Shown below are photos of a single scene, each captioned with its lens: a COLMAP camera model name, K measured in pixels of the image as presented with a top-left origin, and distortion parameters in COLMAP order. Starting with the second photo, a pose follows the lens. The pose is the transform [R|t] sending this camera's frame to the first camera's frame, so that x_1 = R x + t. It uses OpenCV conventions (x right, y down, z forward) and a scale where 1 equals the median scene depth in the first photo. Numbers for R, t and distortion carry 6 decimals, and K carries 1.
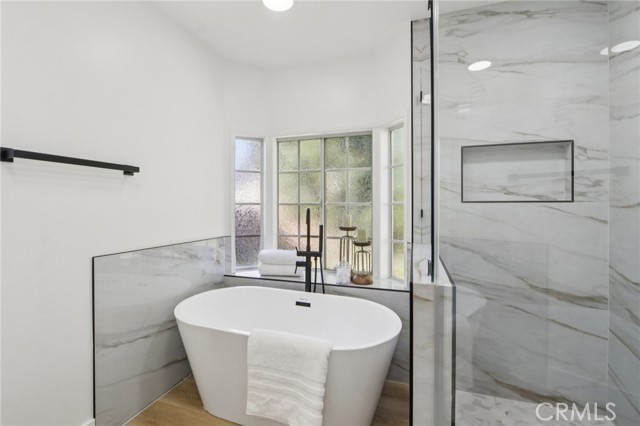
lens RADIAL K [[300.0, 0, 307.8], [0, 300.0, 205.8], [0, 0, 1]] dist [-0.011595, 0.000270]
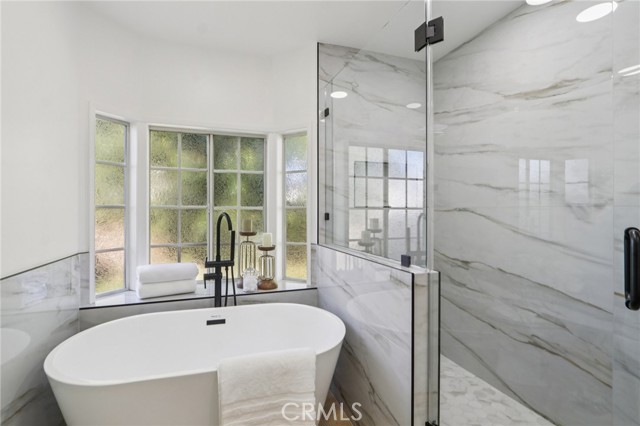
lens RADIAL K [[298.5, 0, 308.9], [0, 298.5, 209.9], [0, 0, 1]] dist [-0.017466, 0.004321]
pose [[0.787083, 0.002705, 0.616841, -0.330614], [-0.002062, 0.999996, -0.001753, 0.001819], [-0.616844, 0.000108, 0.787086, 0.145909]]
